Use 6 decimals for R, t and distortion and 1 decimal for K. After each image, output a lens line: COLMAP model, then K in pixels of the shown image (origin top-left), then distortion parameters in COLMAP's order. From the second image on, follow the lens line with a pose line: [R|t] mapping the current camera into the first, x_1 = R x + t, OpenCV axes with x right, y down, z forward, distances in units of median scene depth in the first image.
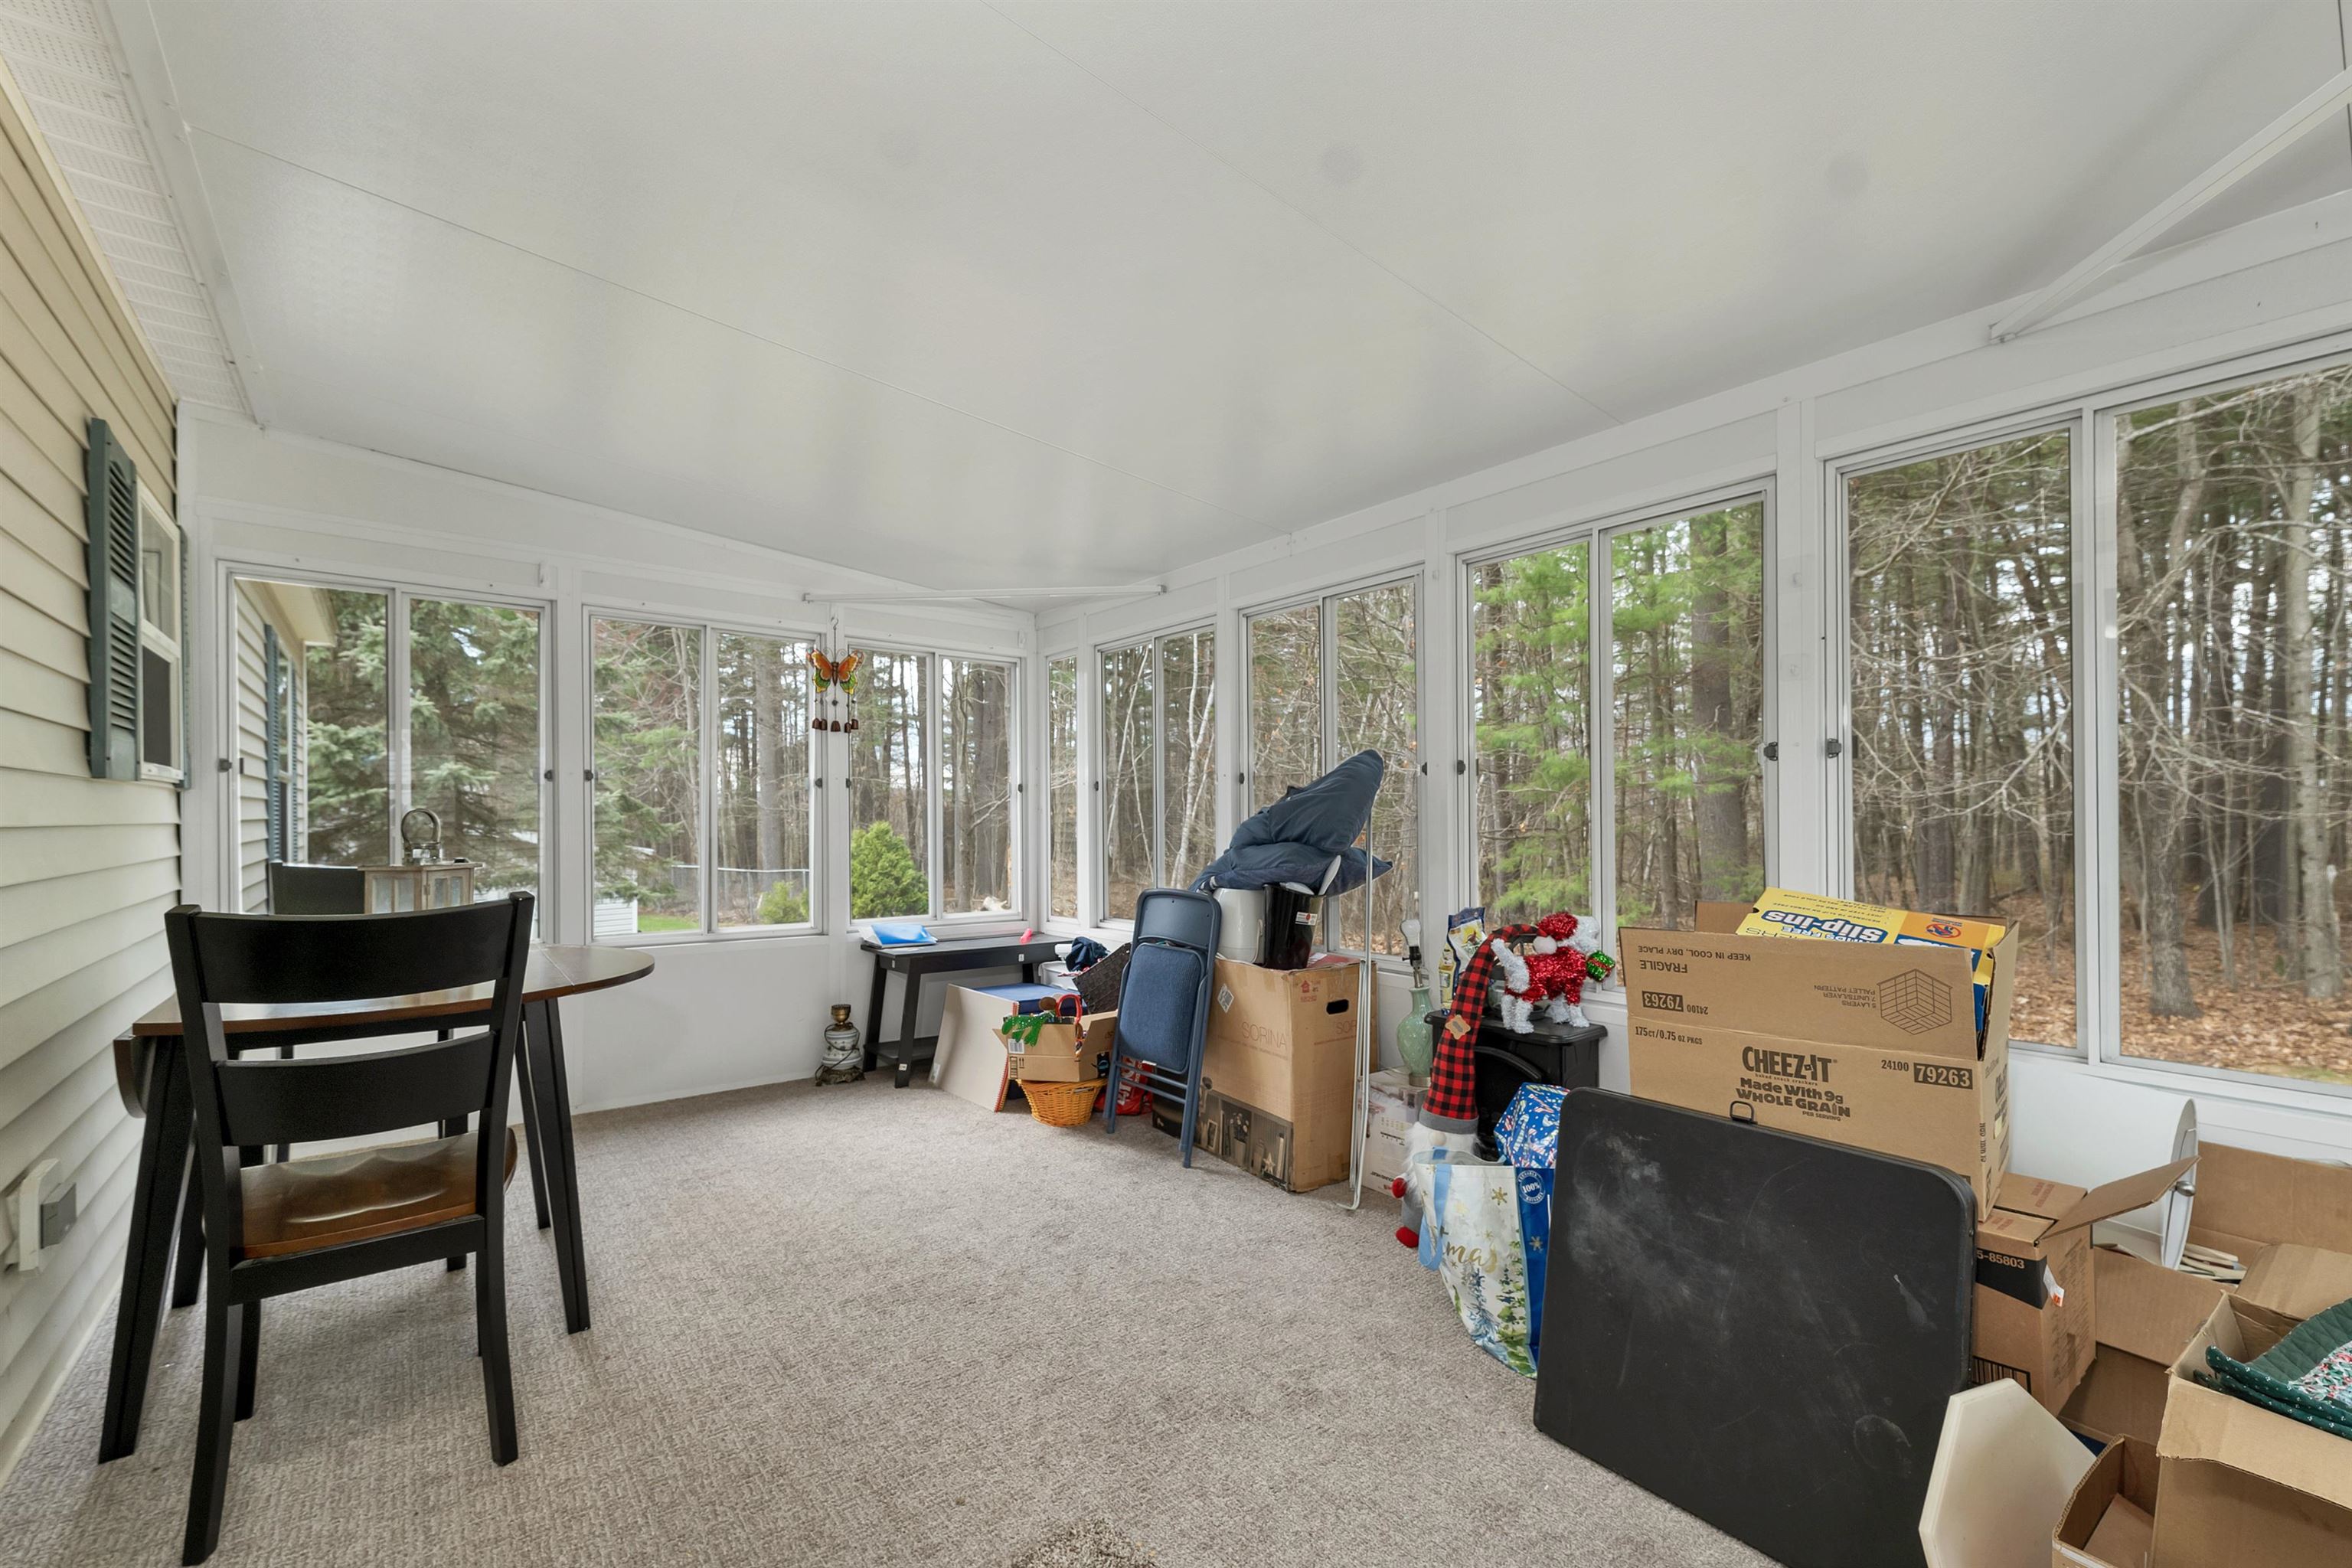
lens RADIAL K [[973.6, 0, 1176.3], [0, 973.6, 792.9], [0, 0, 1]] dist [-0.001214, 0.000425]
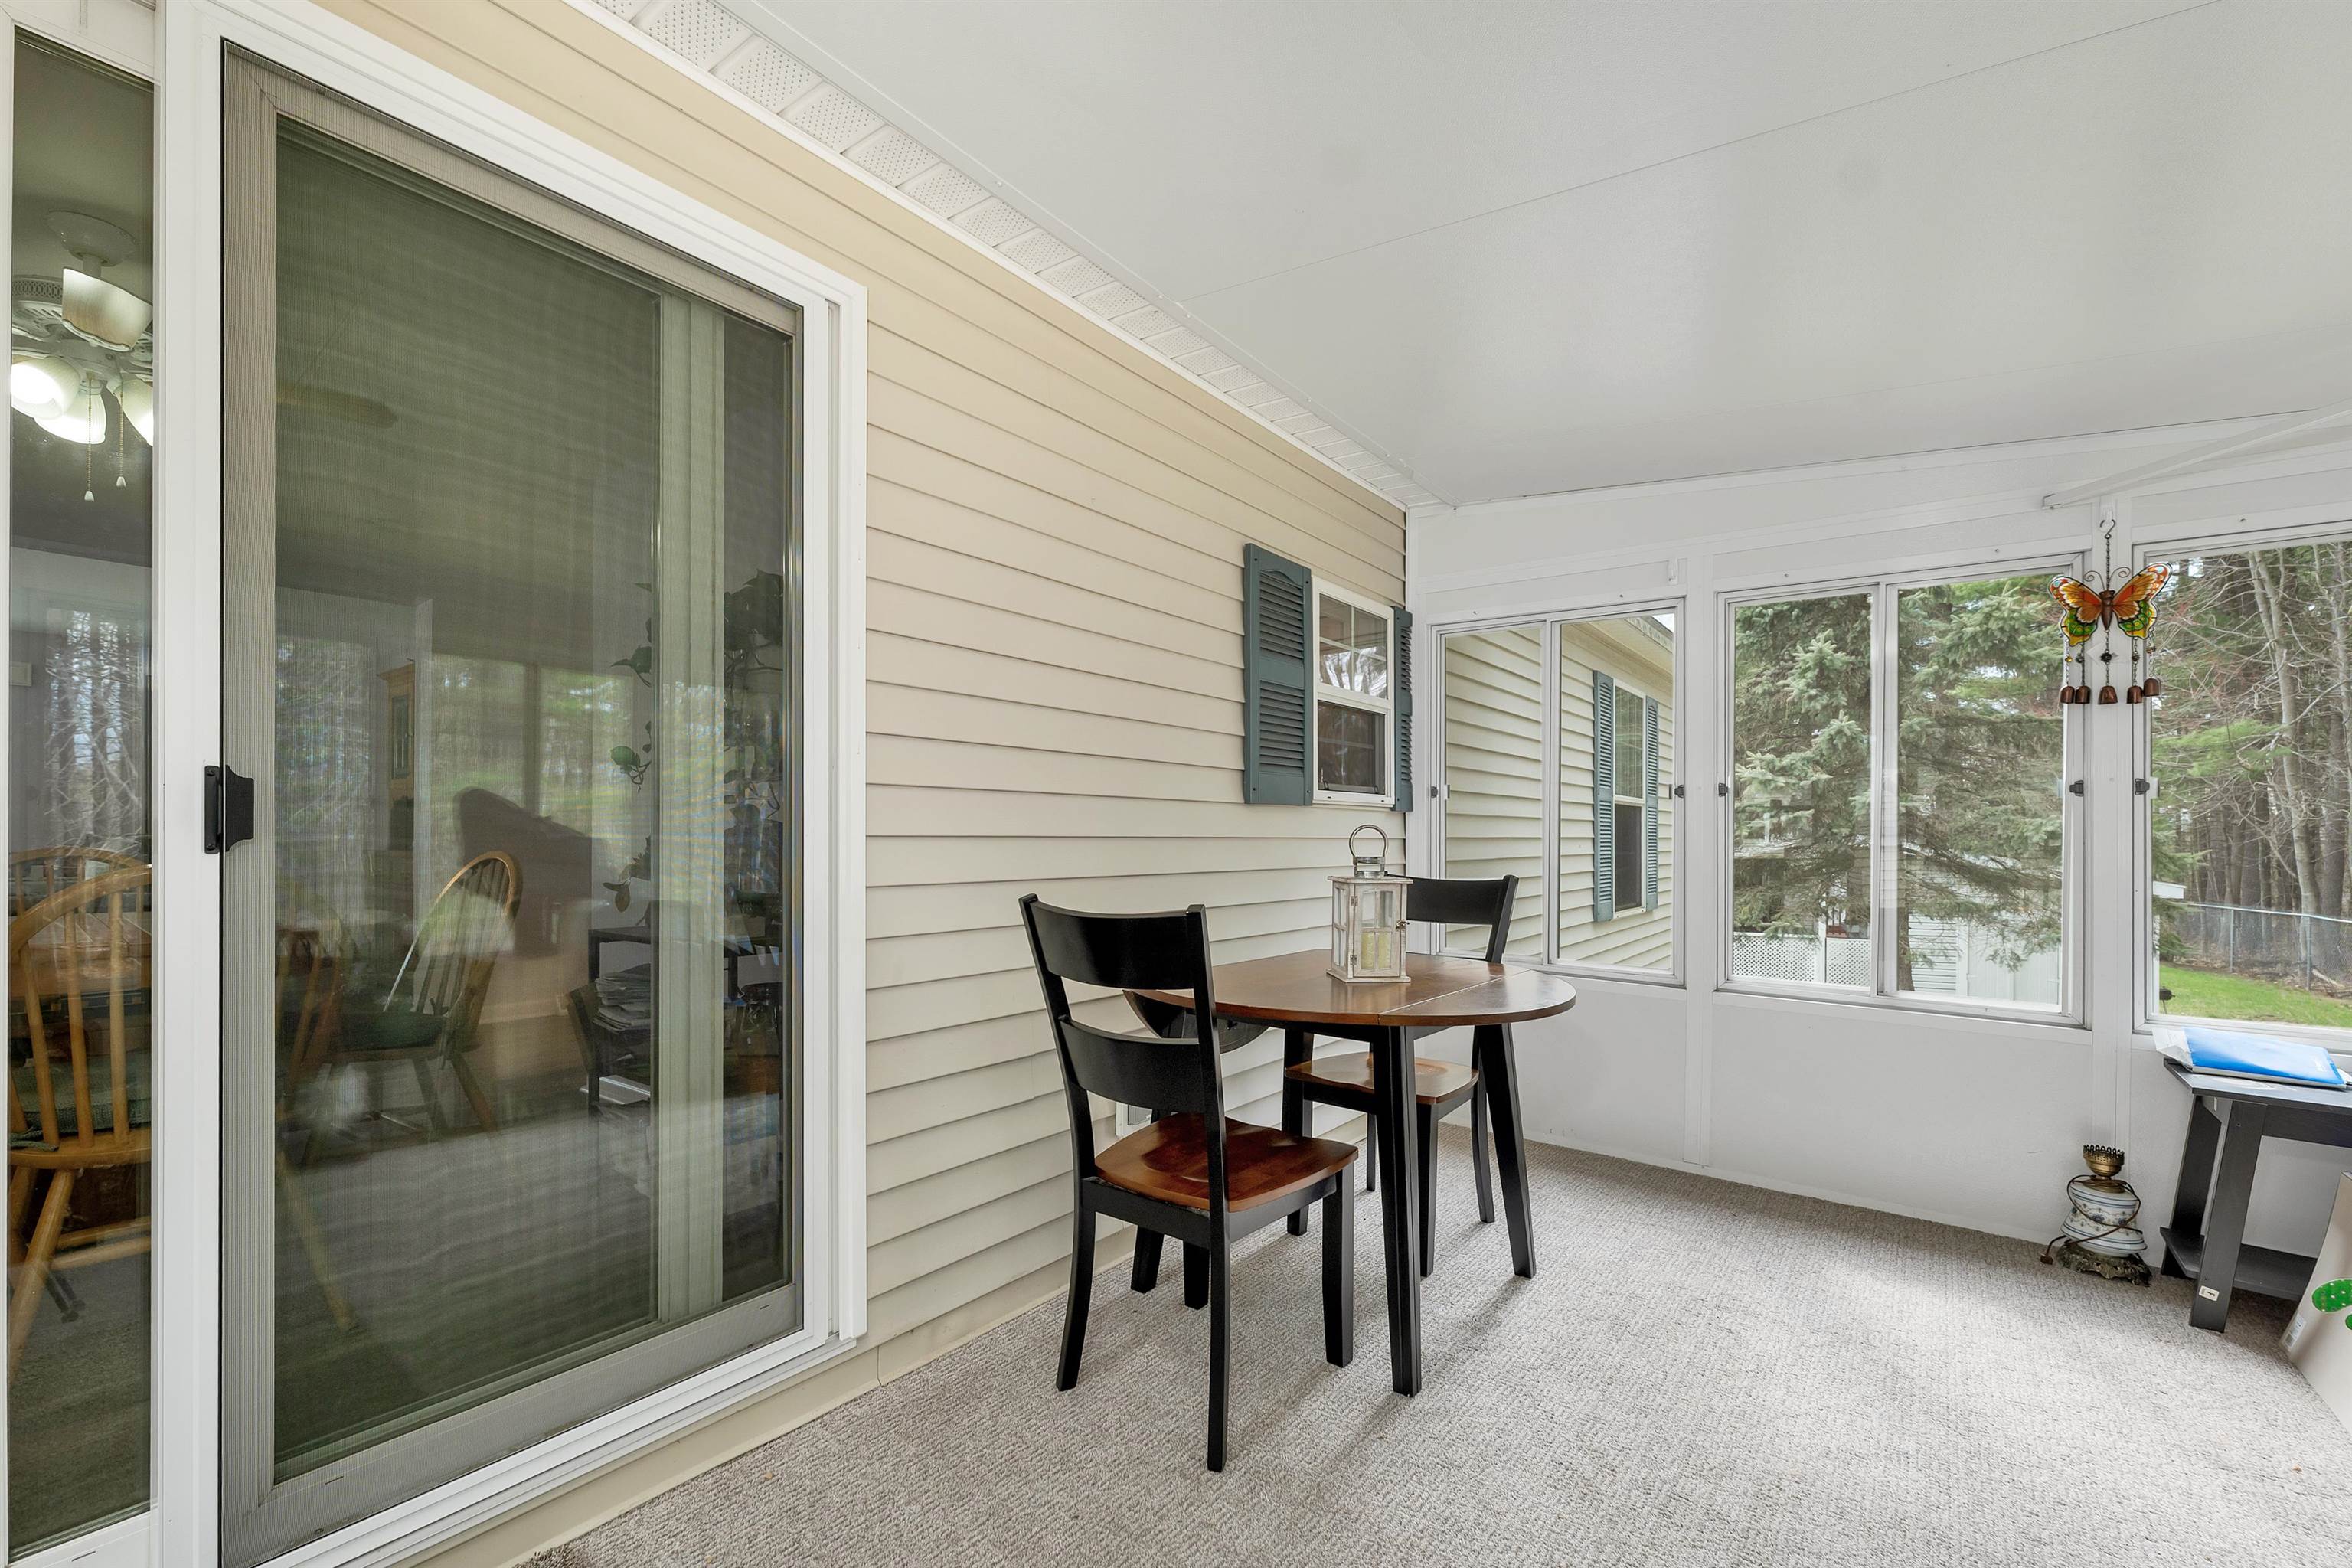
lens RADIAL K [[990.7, 0, 1169.1], [0, 990.7, 833.9], [0, 0, 1]] dist [-0.000188, 0.000124]
pose [[0.243024, 0.003149, -0.970015, 0.118051], [0.013553, 0.999886, 0.006641, 0.007308], [0.969926, -0.014760, 0.242954, 0.278739]]
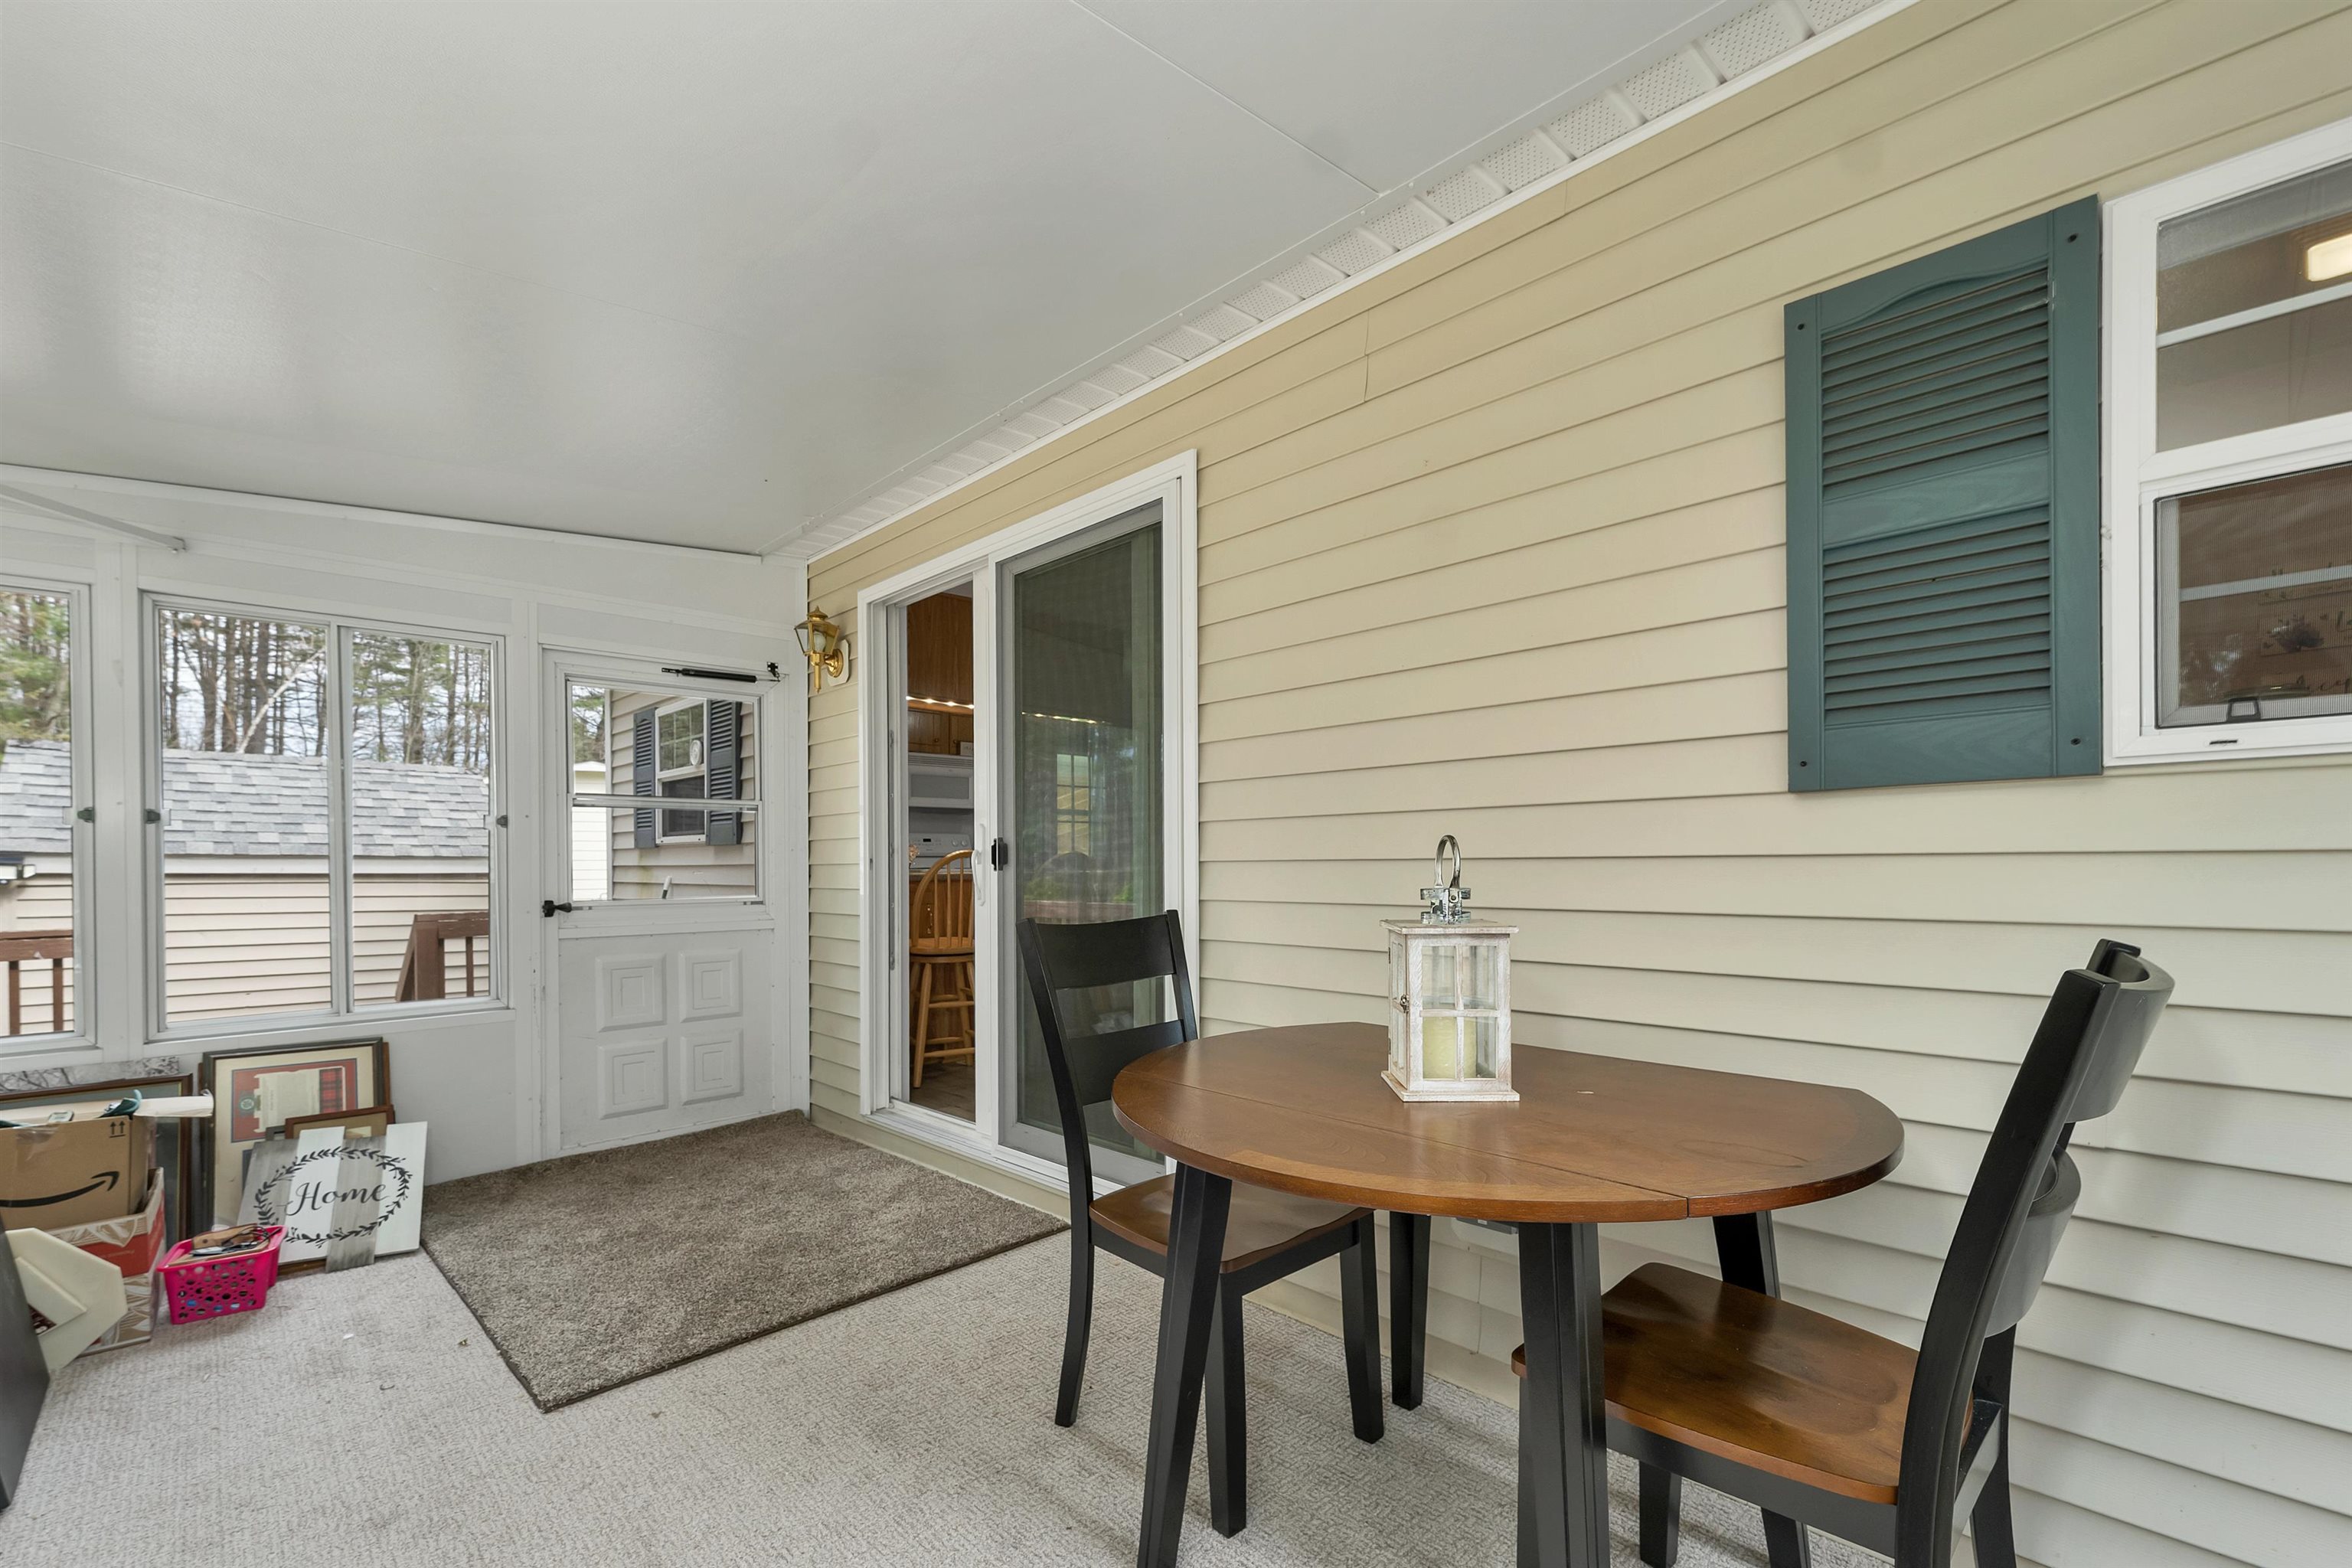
lens RADIAL K [[1039.2, 0, 1180.3], [0, 1039.2, 880.2], [0, 0, 1]] dist [-0.000044, 0.000122]
pose [[-0.996011, 0.007733, -0.088896, -0.272800], [0.008633, 0.999915, -0.009743, 0.025699], [0.088813, -0.010471, -0.995993, 0.855760]]
